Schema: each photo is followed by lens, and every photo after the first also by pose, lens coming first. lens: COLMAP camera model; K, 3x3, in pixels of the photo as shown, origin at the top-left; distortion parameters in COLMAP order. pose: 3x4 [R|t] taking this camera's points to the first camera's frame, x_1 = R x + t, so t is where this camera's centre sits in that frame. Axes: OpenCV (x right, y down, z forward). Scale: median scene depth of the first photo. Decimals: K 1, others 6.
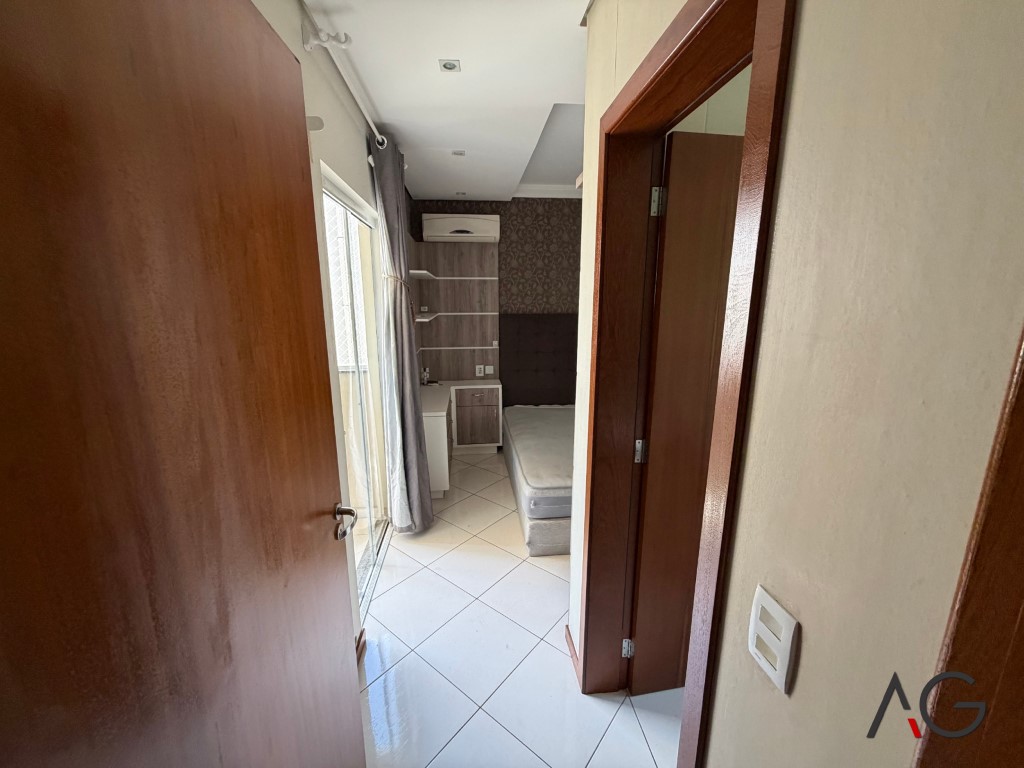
lens RADIAL K [[408.0, 0, 510.5], [0, 408.0, 383.6], [0, 0, 1]] dist [0.000313, -0.001405]
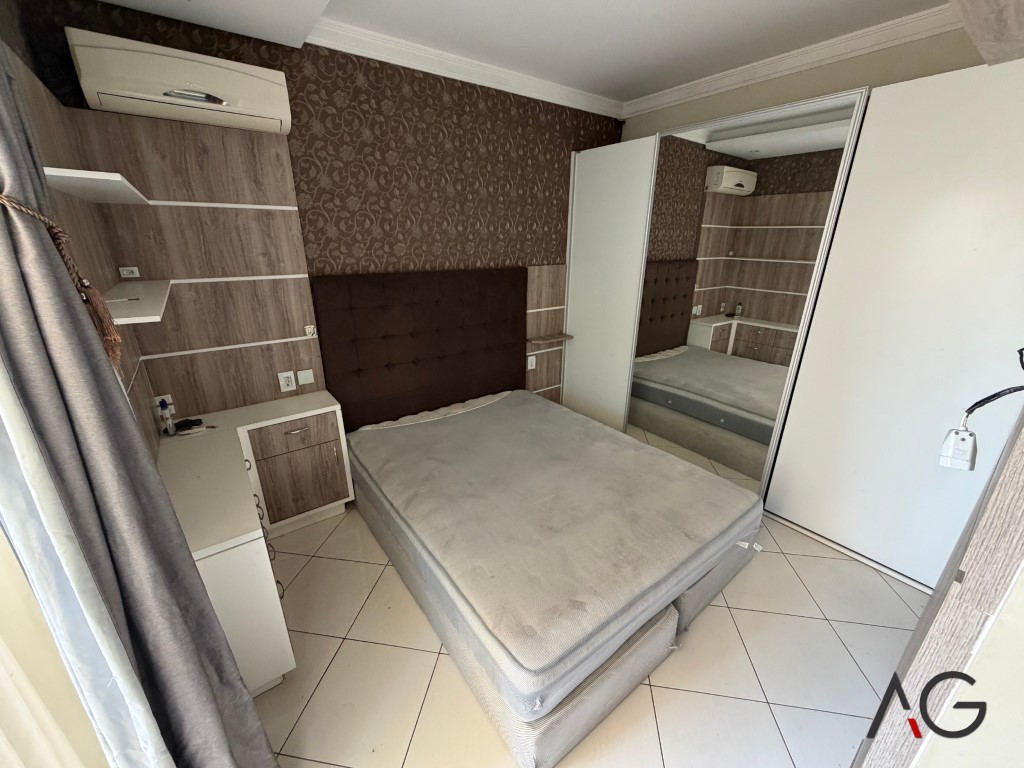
lens RADIAL K [[408.0, 0, 511.9], [0, 408.0, 382.8], [0, 0, 1]] dist [0.000313, -0.001405]
pose [[0.859524, -0.165554, 0.483539, -0.084083], [0.097131, 0.981754, 0.163475, -0.094206], [-0.501780, -0.093545, 0.859922, 0.379850]]
